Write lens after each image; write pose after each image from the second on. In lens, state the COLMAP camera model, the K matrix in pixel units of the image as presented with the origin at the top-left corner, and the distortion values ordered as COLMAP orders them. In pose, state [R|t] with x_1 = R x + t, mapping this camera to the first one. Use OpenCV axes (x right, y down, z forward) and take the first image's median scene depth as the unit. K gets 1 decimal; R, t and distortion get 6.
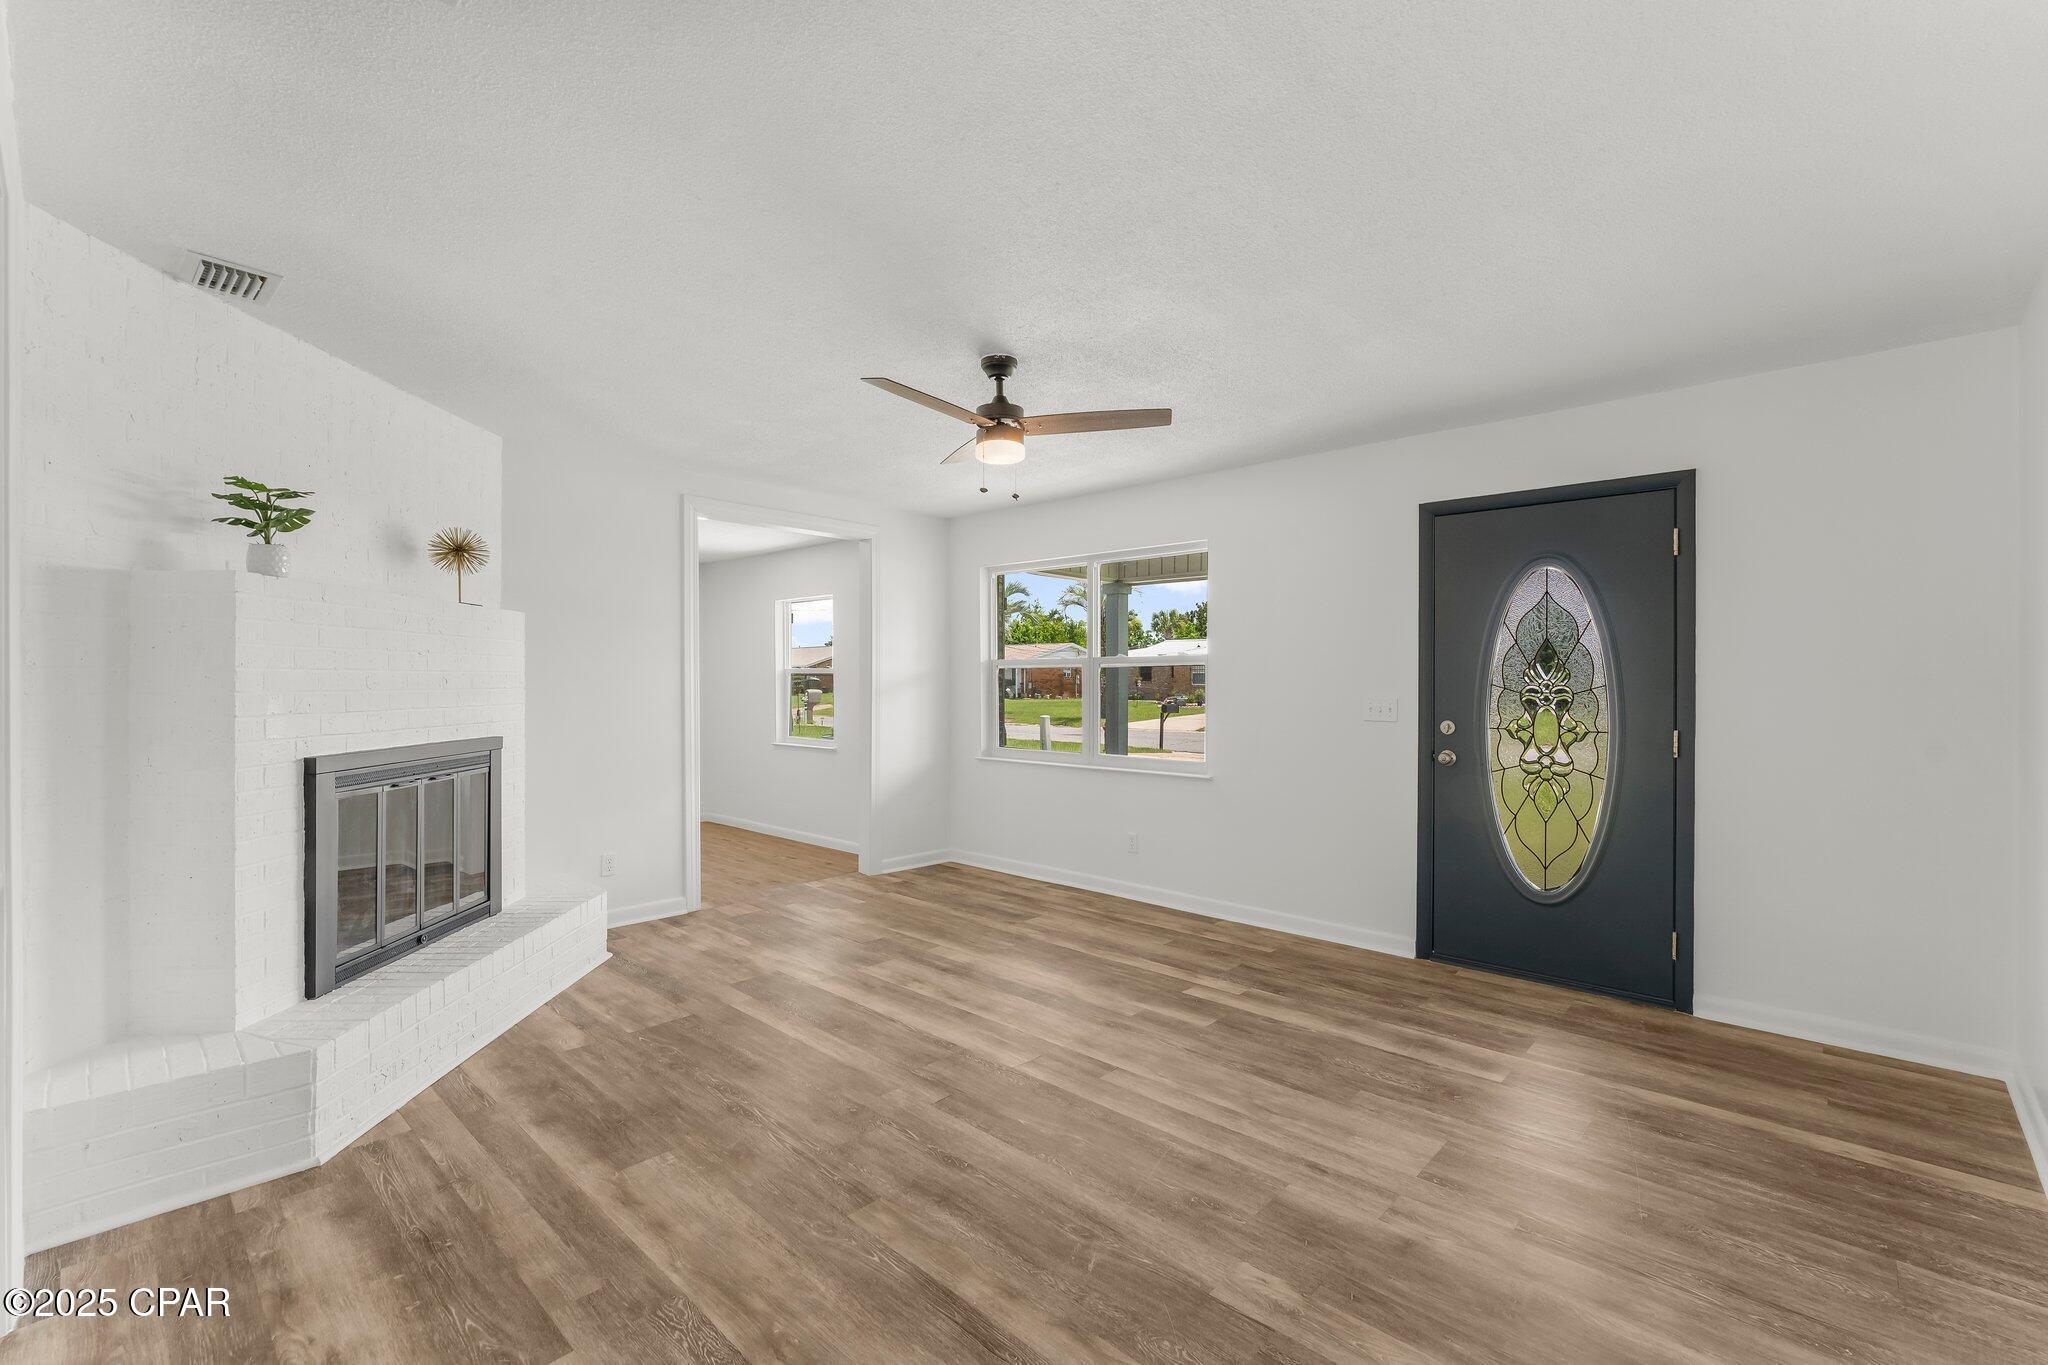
lens RADIAL K [[885.5, 0, 1024.0], [0, 885.5, 682.5], [0, 0, 1]] dist [-0.001788, -0.000169]
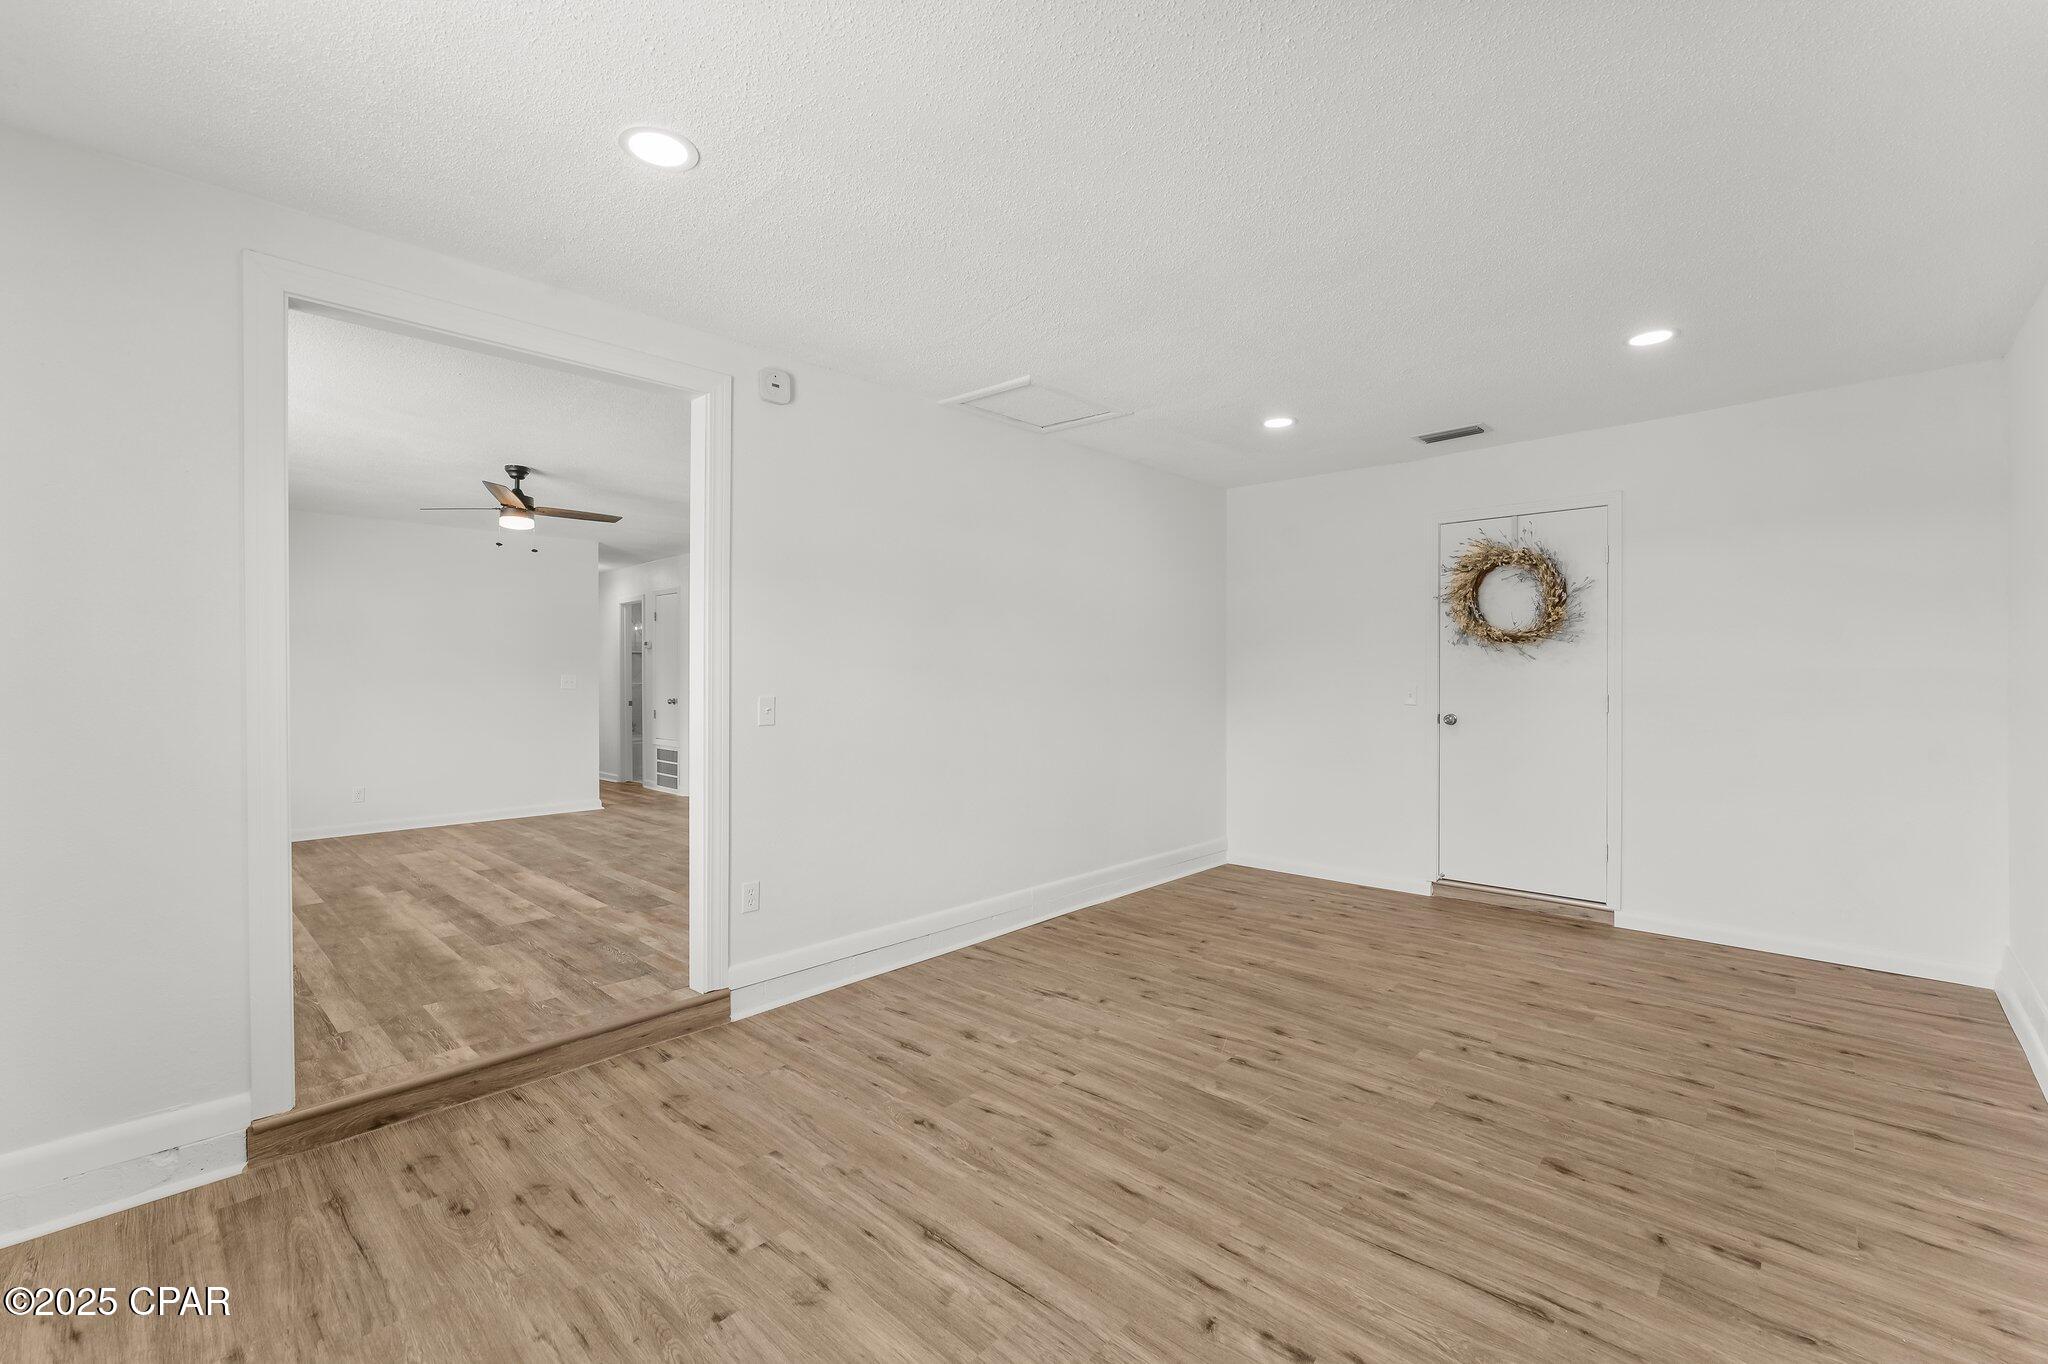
lens RADIAL K [[858.9, 0, 1024.0], [0, 858.9, 682.0], [0, 0, 1]] dist [-0.002348, 0.000104]
pose [[-0.999959, 0.001760, 0.008896, -0.849220], [0.001809, 0.999983, 0.005493, 0.026135], [-0.008886, 0.005509, -0.999945, 2.236592]]
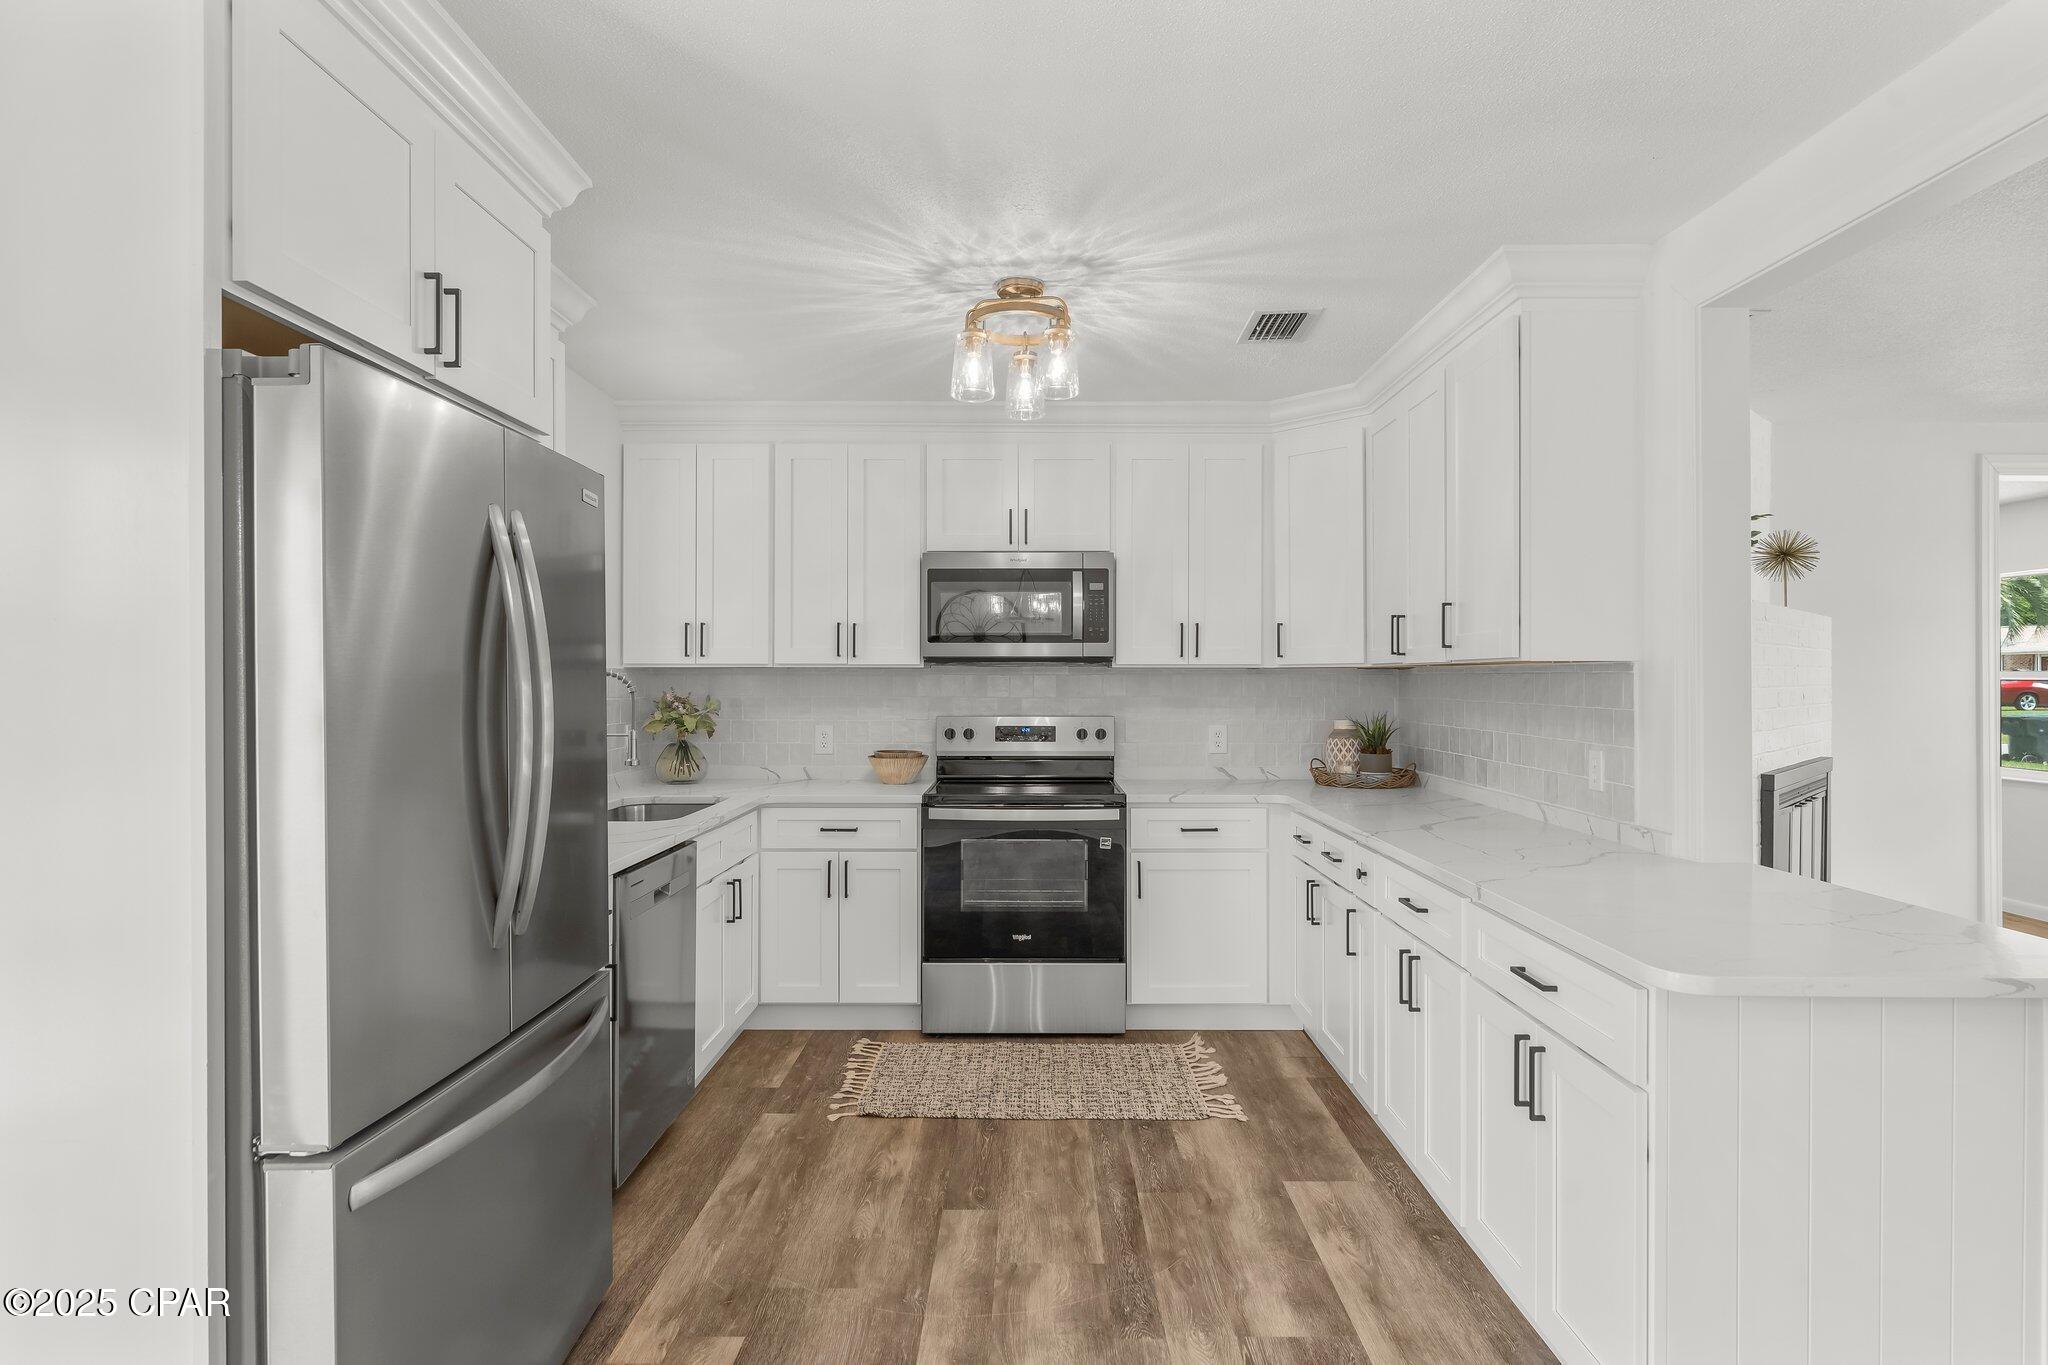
lens RADIAL K [[1067.9, 0, 1026.8], [0, 1067.9, 681.0], [0, 0, 1]] dist [-0.001667, -0.000558]
pose [[0.678690, 0.000270, -0.734425, -0.354925], [-0.000420, 1.000000, -0.000021, -0.015959], [0.734425, 0.000322, 0.678690, -0.343463]]
